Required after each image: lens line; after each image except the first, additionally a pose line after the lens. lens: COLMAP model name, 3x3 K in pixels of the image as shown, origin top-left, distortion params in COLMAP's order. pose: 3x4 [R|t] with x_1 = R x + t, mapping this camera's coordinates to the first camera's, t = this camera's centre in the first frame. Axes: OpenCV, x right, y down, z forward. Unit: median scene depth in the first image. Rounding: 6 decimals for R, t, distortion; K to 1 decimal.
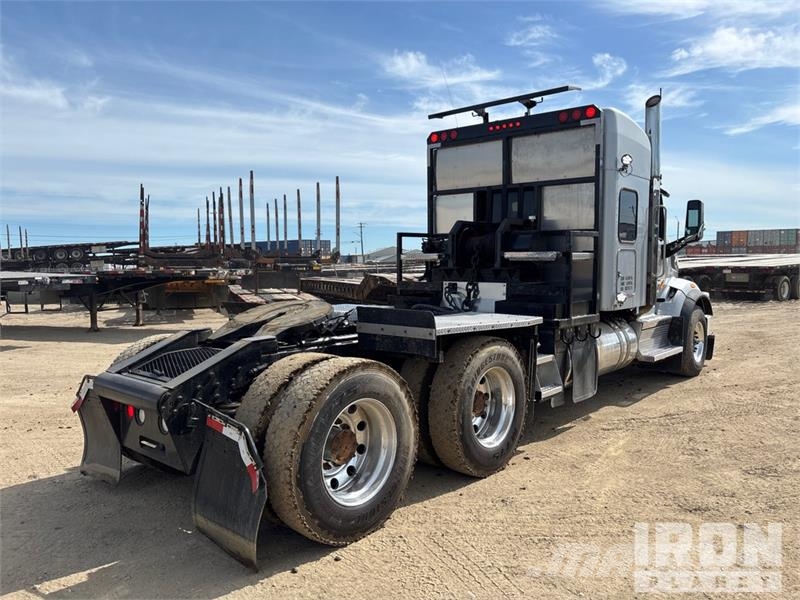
lens RADIAL K [[609.9, 0, 400.0], [0, 609.9, 300.0], [0, 0, 1]] dist [0.017710, -0.007836]
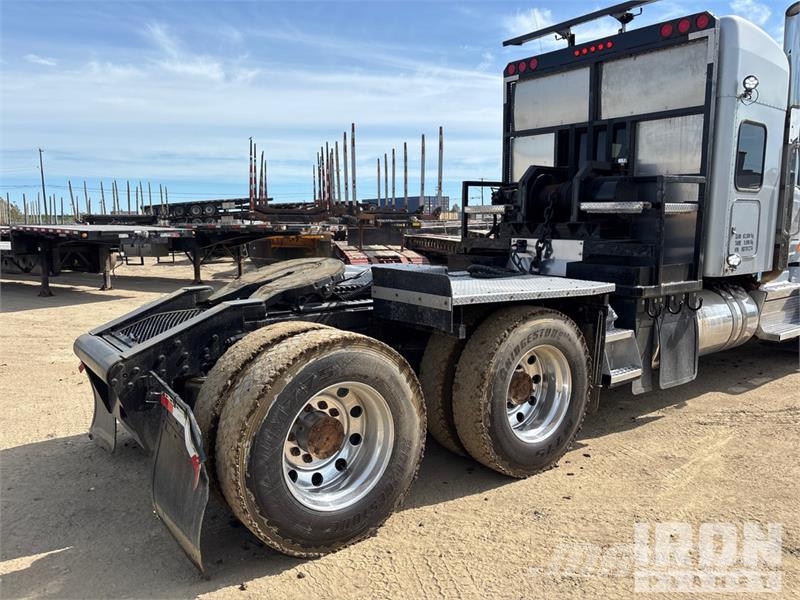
lens RADIAL K [[609.9, 0, 400.0], [0, 609.9, 300.0], [0, 0, 1]] dist [0.017710, -0.007836]
pose [[0.980325, 0.029786, -0.195129, 0.092791], [-0.016085, 0.997316, 0.071425, -0.002766], [0.196733, -0.066881, 0.978173, 0.130488]]
